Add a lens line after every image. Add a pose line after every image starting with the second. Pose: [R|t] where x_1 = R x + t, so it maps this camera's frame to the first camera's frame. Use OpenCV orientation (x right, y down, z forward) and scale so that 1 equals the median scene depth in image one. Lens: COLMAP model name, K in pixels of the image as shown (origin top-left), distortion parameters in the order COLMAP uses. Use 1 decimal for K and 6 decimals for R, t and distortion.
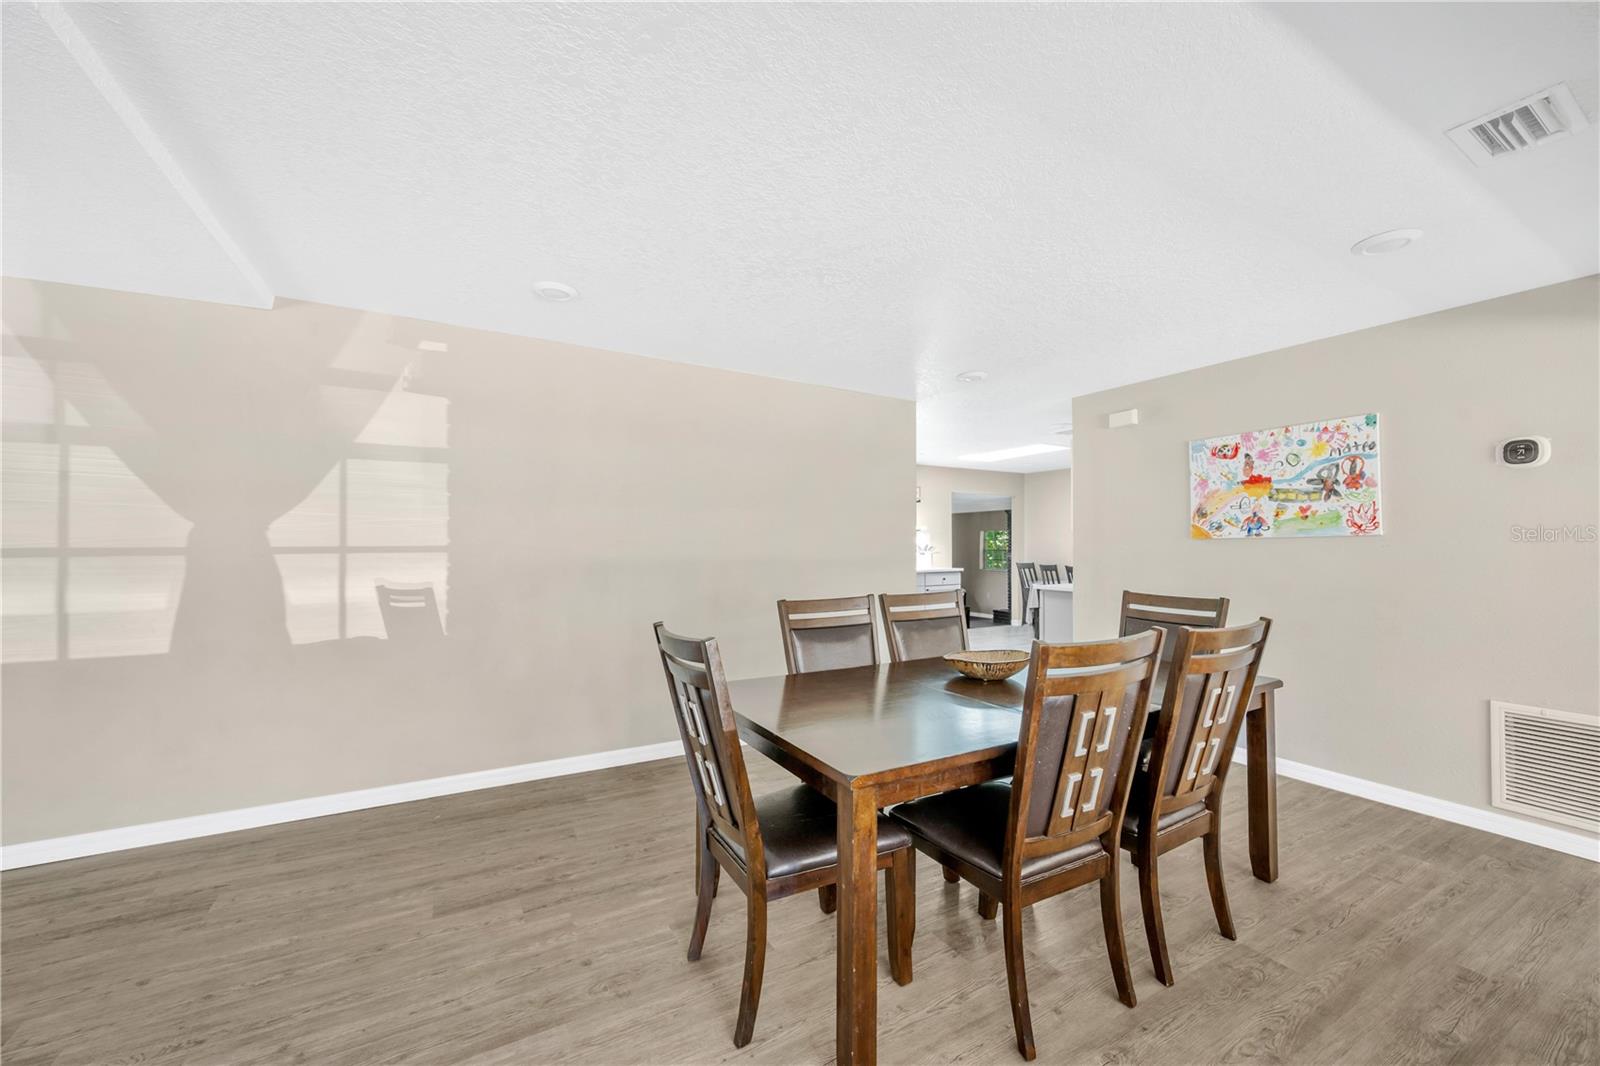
lens RADIAL K [[623.4, 0, 803.9], [0, 623.4, 533.8], [0, 0, 1]] dist [-0.001443, -0.000076]
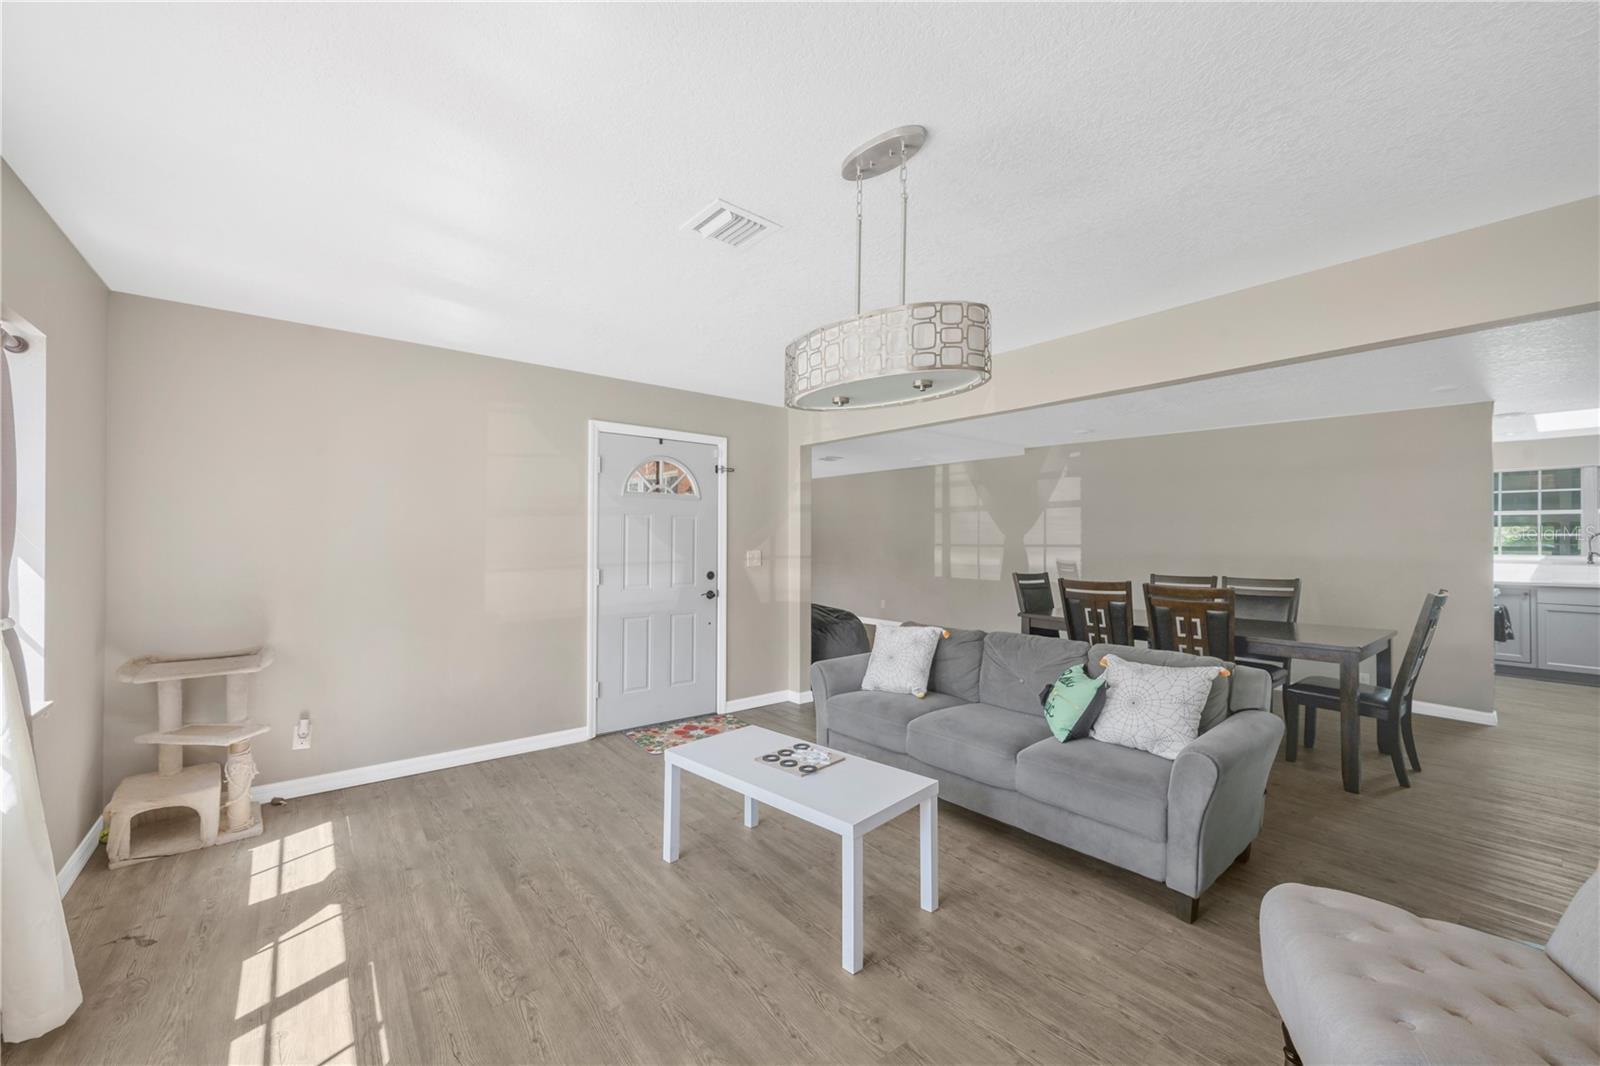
lens RADIAL K [[623.4, 0, 803.9], [0, 623.4, 533.8], [0, 0, 1]] dist [-0.001443, -0.000076]
pose [[0.197939, -0.009757, -0.980166, 1.491720], [0.011780, 0.999902, -0.007575, -0.013553], [0.980144, -0.010047, 0.198034, -0.422582]]
